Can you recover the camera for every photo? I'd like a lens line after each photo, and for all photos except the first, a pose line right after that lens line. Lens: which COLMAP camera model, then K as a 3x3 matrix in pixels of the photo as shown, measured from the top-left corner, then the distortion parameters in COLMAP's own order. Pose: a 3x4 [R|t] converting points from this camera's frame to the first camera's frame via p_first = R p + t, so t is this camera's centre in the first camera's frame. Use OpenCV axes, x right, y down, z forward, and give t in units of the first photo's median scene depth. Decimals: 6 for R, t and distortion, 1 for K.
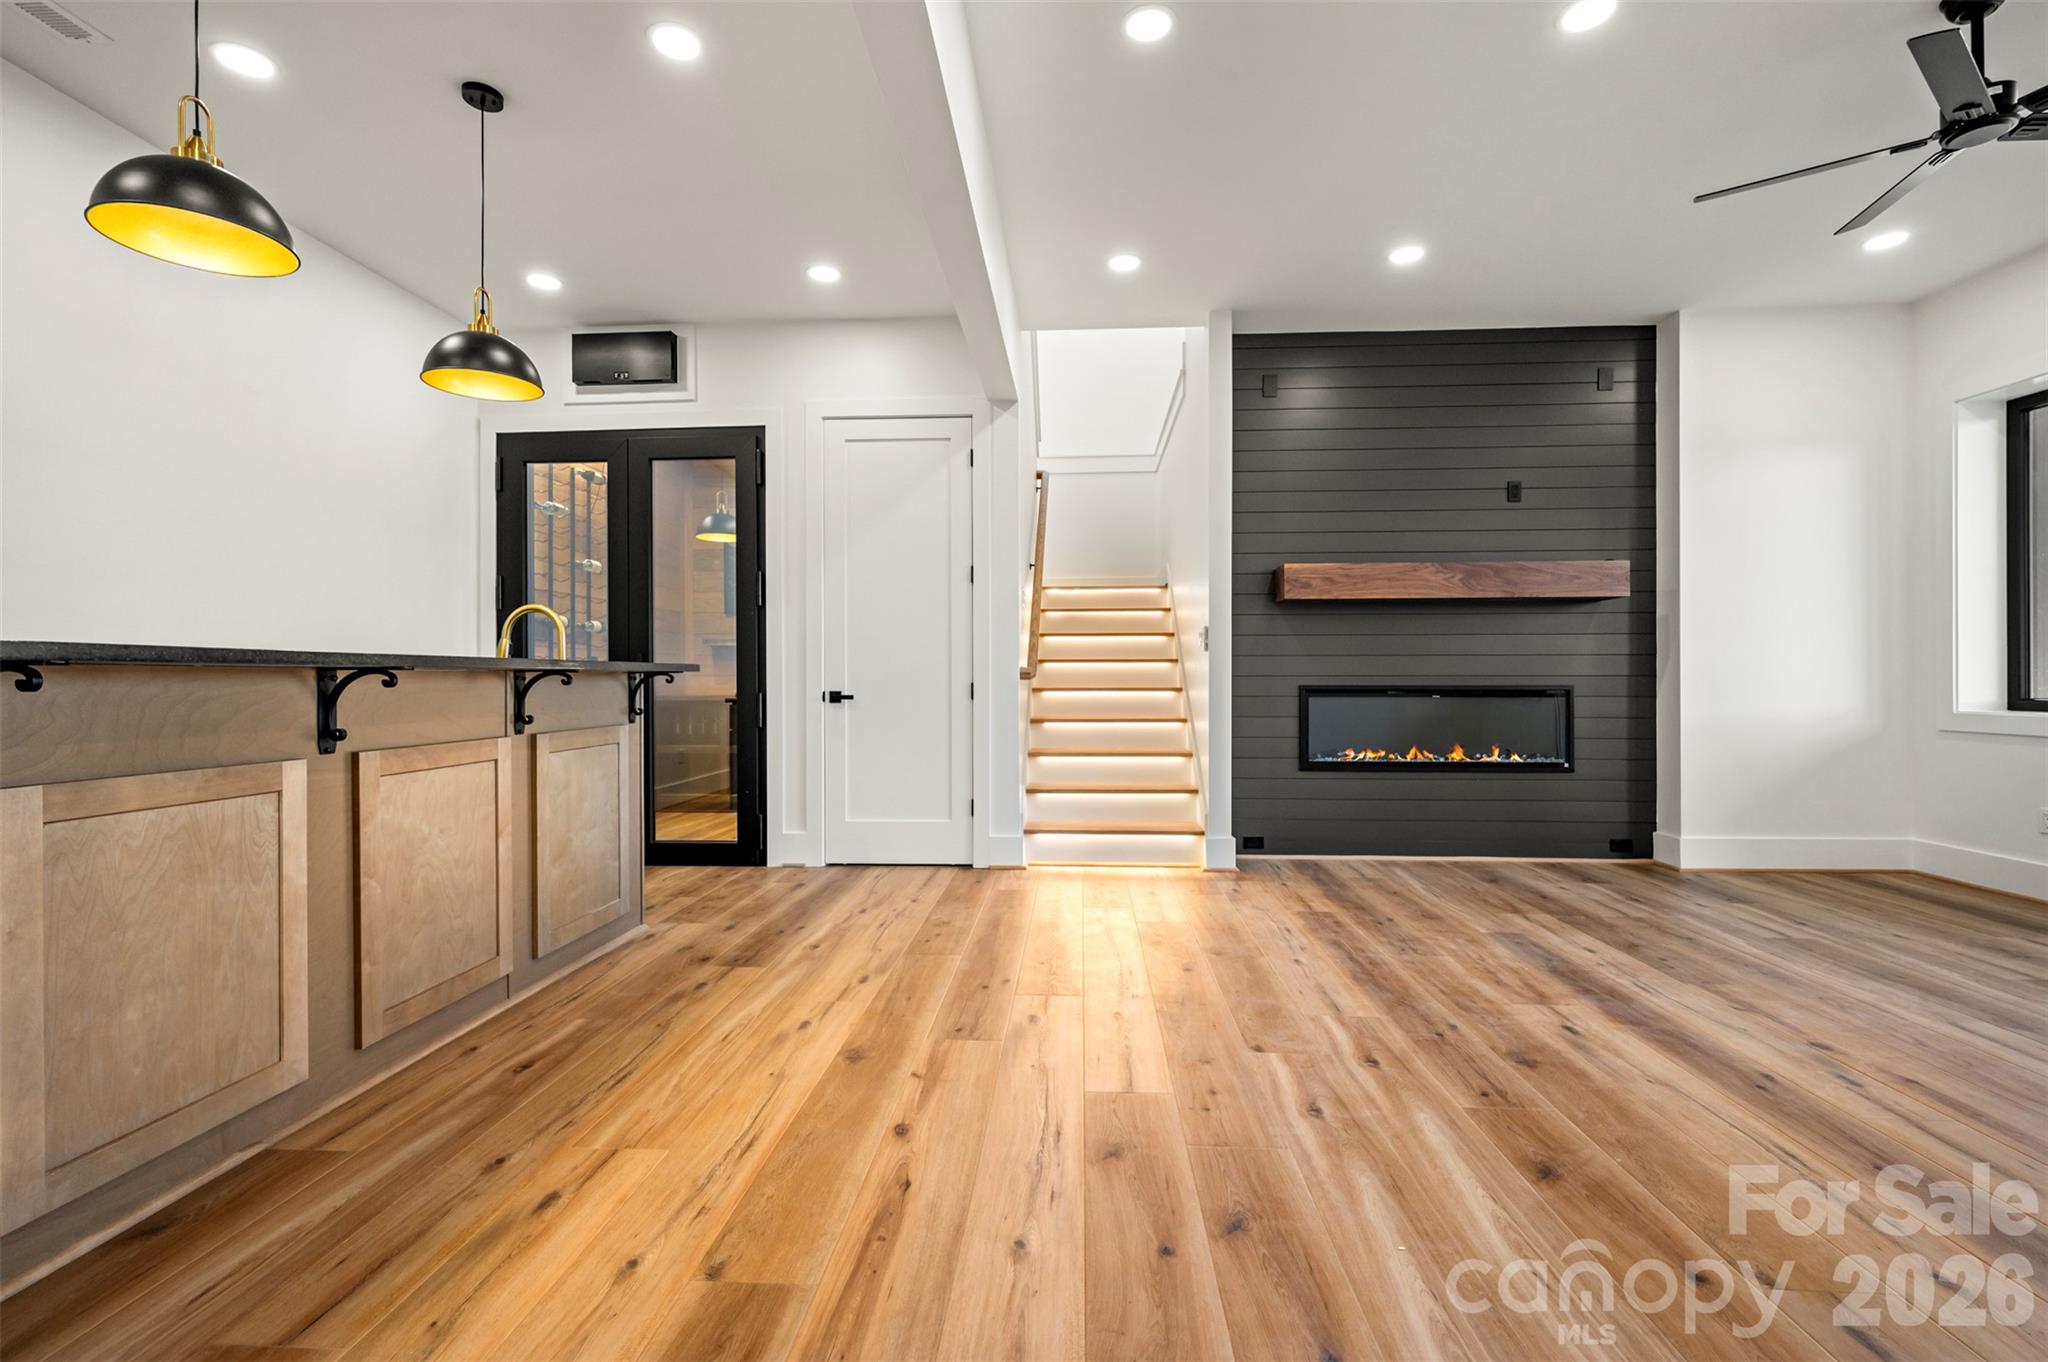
lens RADIAL K [[904.5, 0, 1021.7], [0, 904.5, 680.7], [0, 0, 1]] dist [-0.002054, 0.000452]
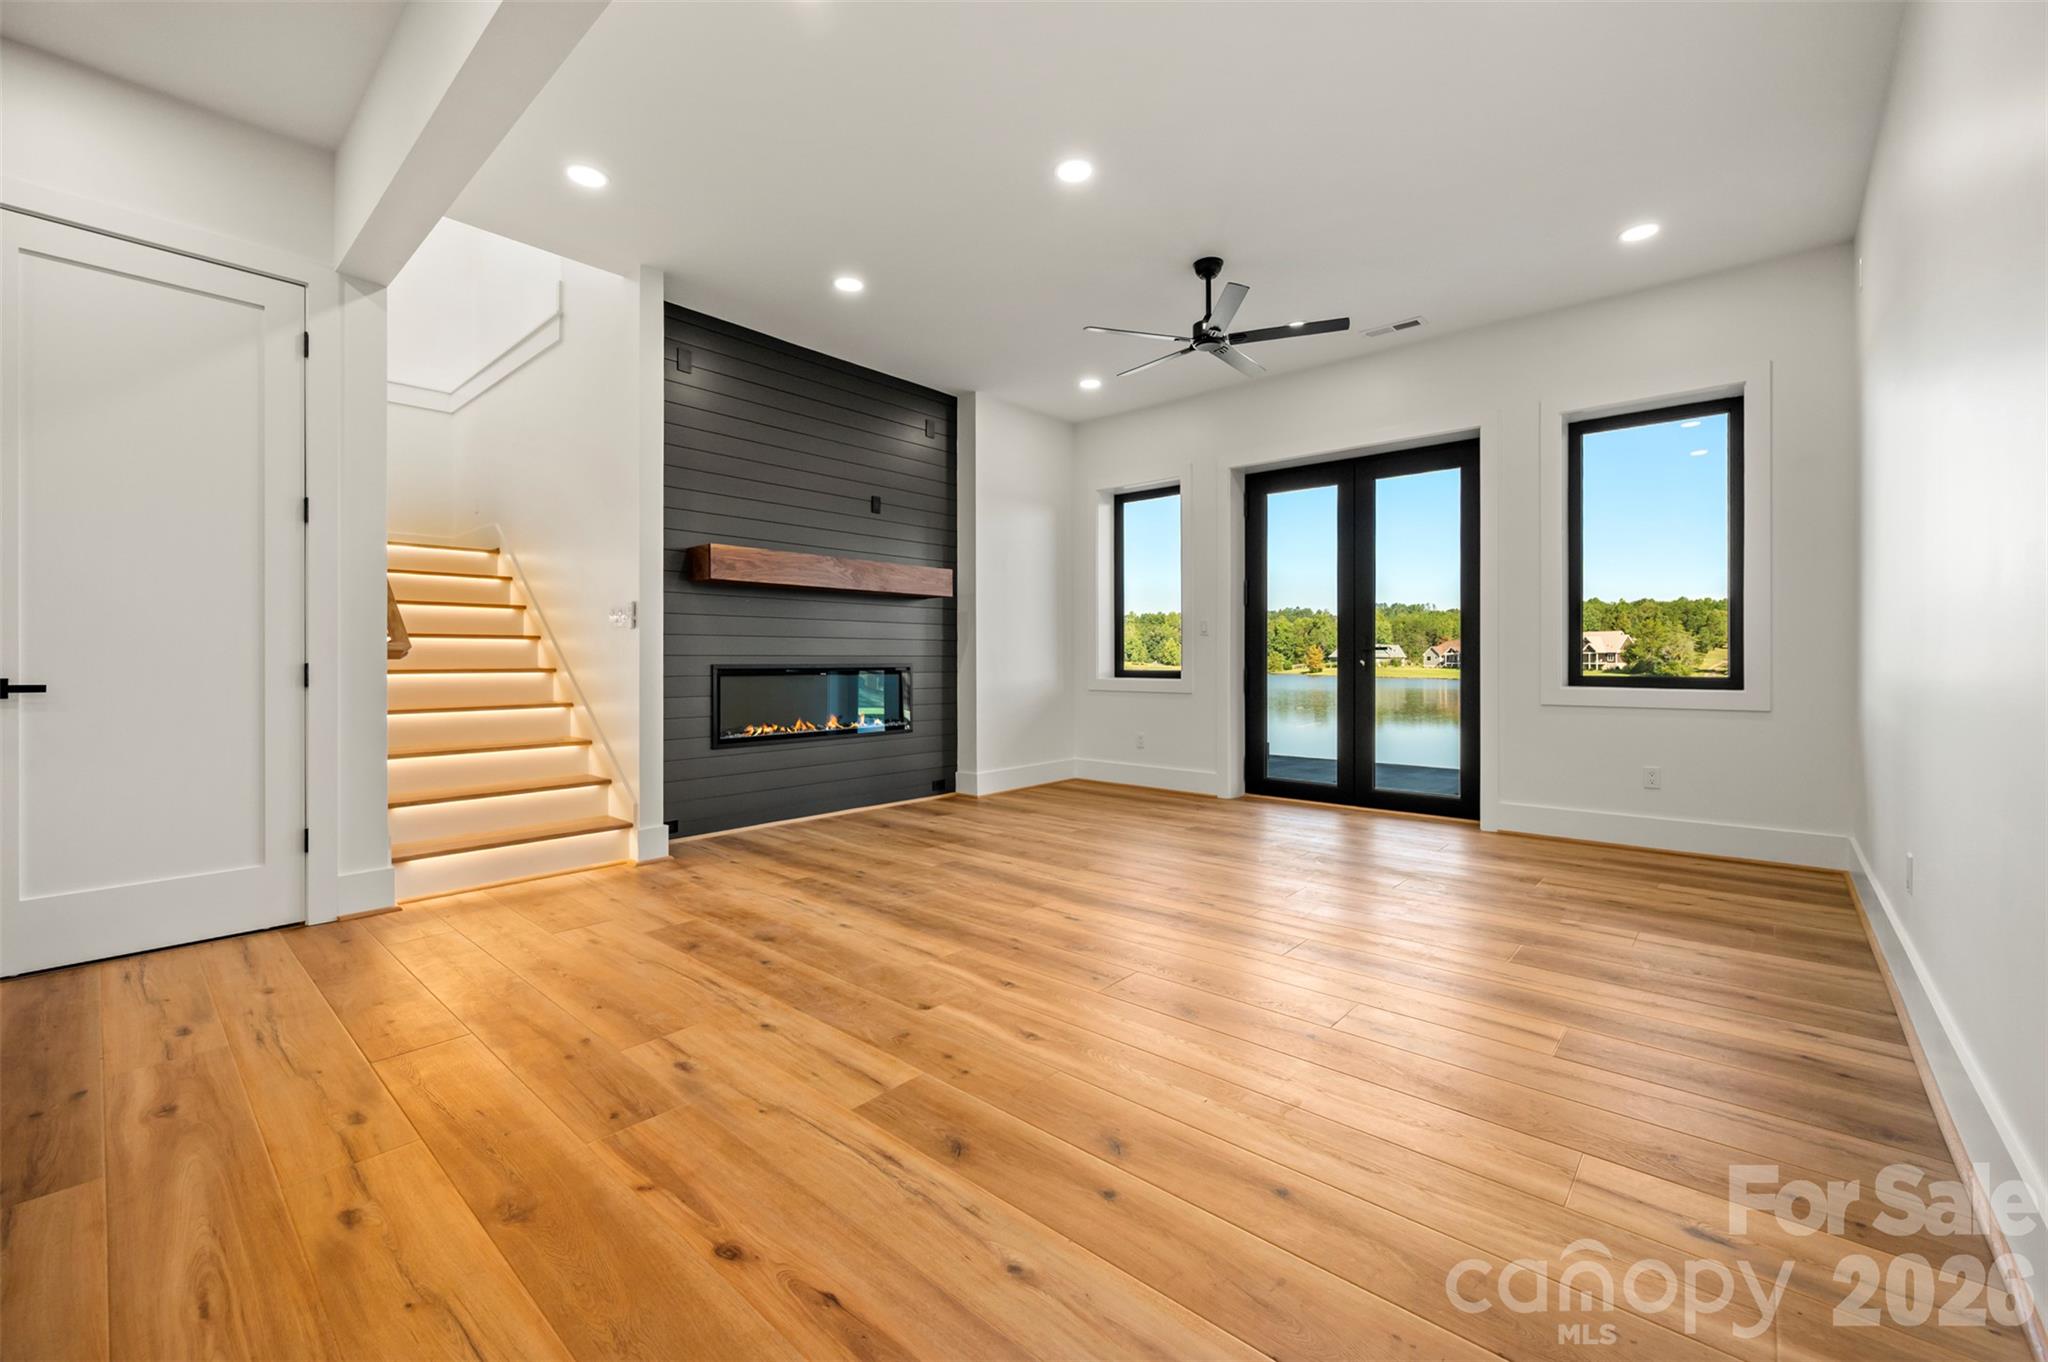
lens RADIAL K [[830.7, 0, 1032.1], [0, 830.7, 659.0], [0, 0, 1]] dist [-0.002951, 0.000384]
pose [[0.609213, 0.000484, 0.793006, -0.225004], [0.000580, 0.999999, -0.001056, -0.000178], [-0.793006, 0.001103, 0.609212, 0.158170]]
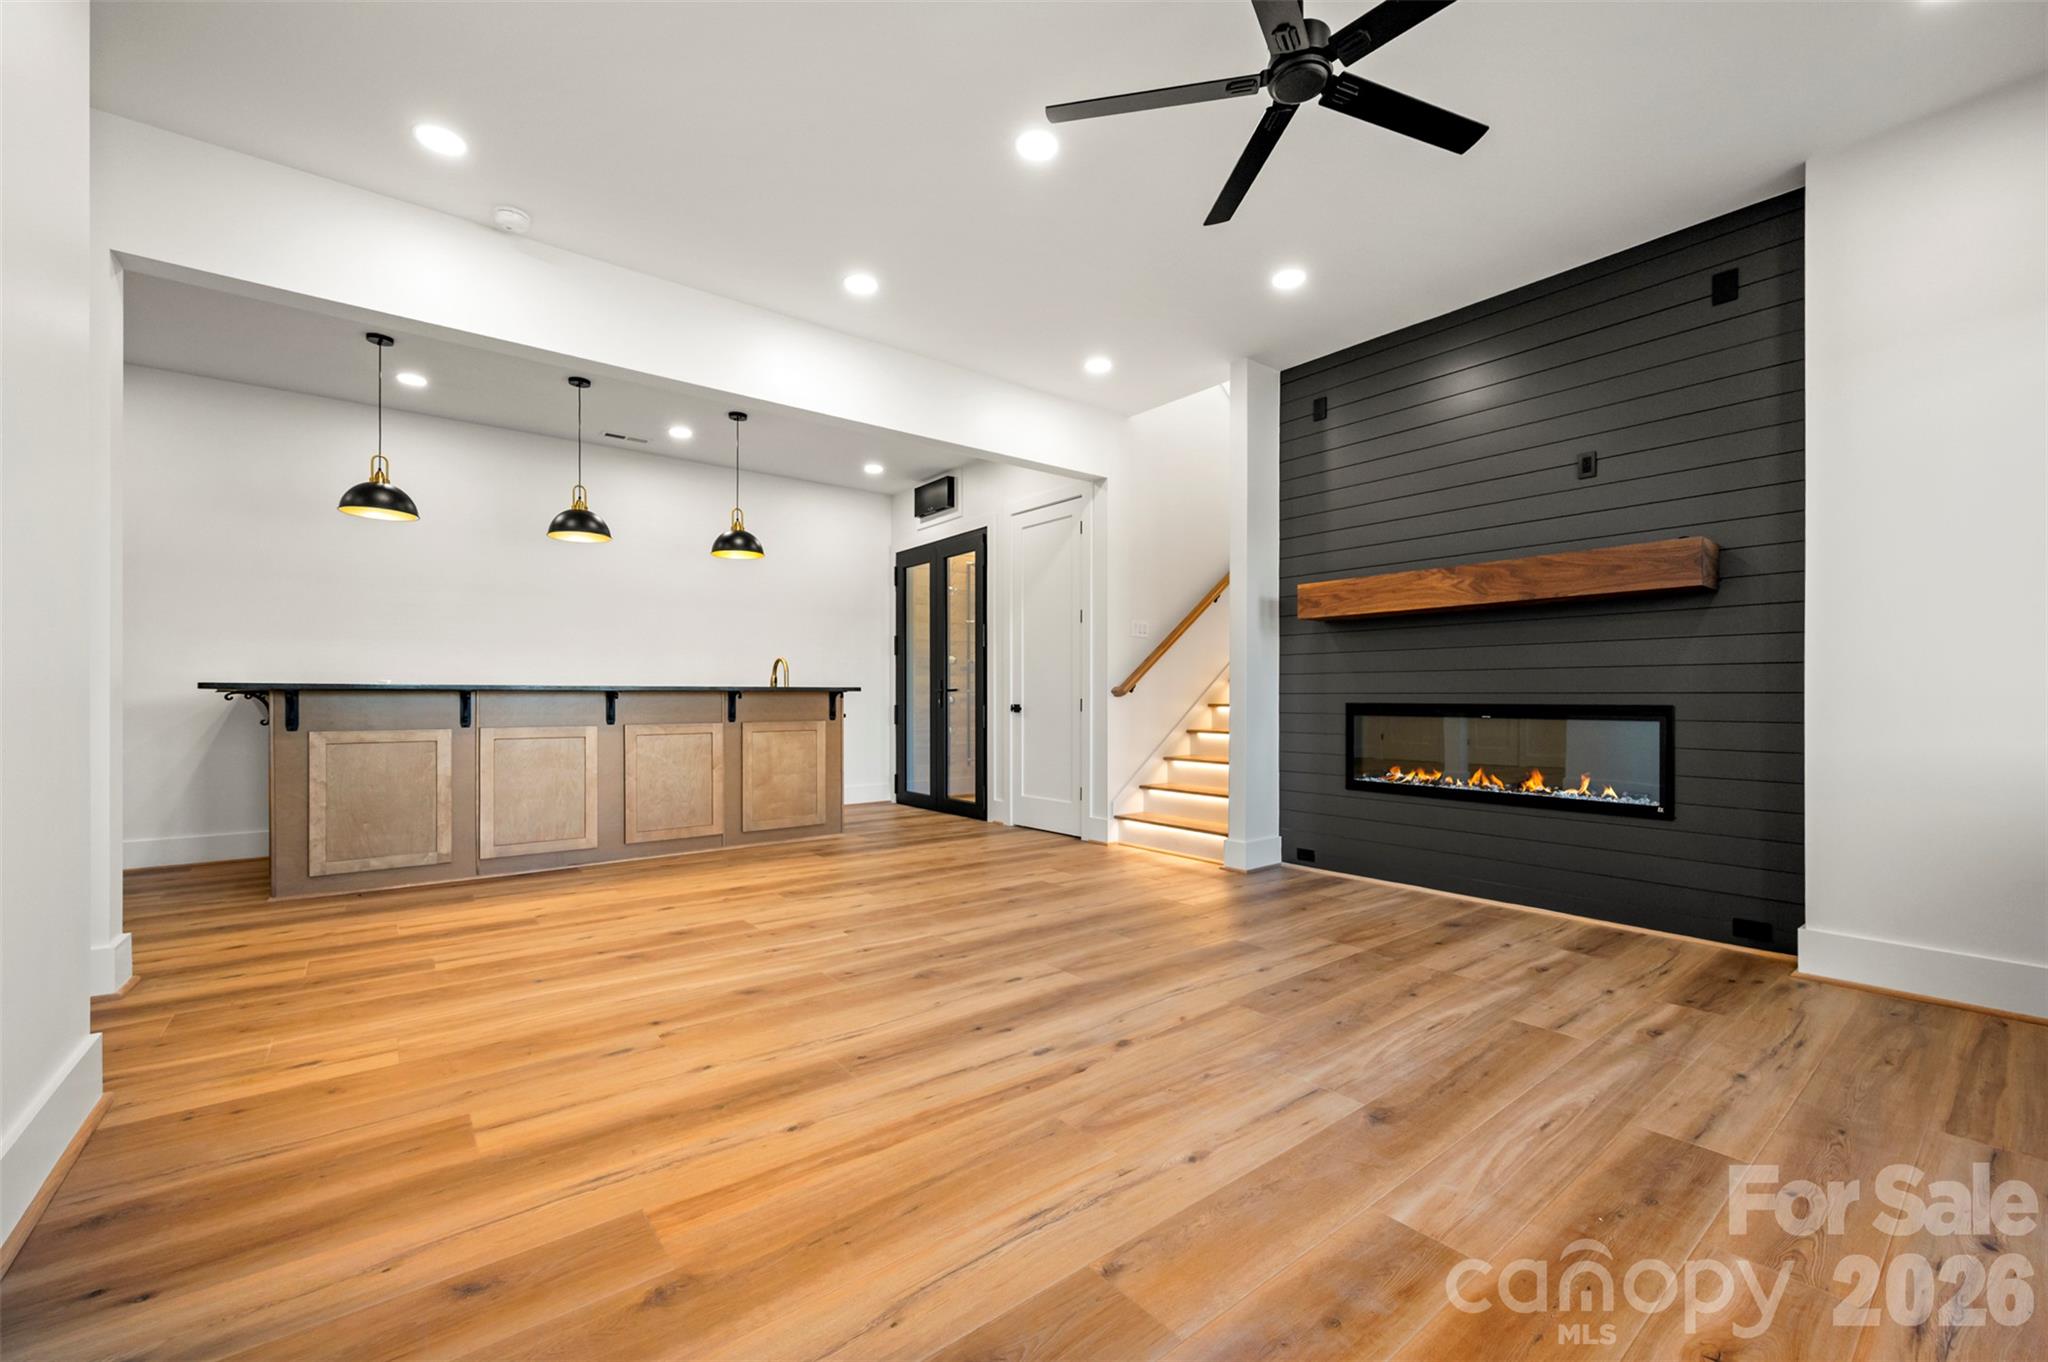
lens RADIAL K [[830.7, 0, 1023.7], [0, 830.7, 694.7], [0, 0, 1]] dist [-0.002951, 0.000384]
pose [[0.666711, 0.001087, -0.745316, 0.798433], [-0.001981, 0.999998, -0.000314, -0.002779], [0.745314, 0.001686, 0.666711, 0.135652]]
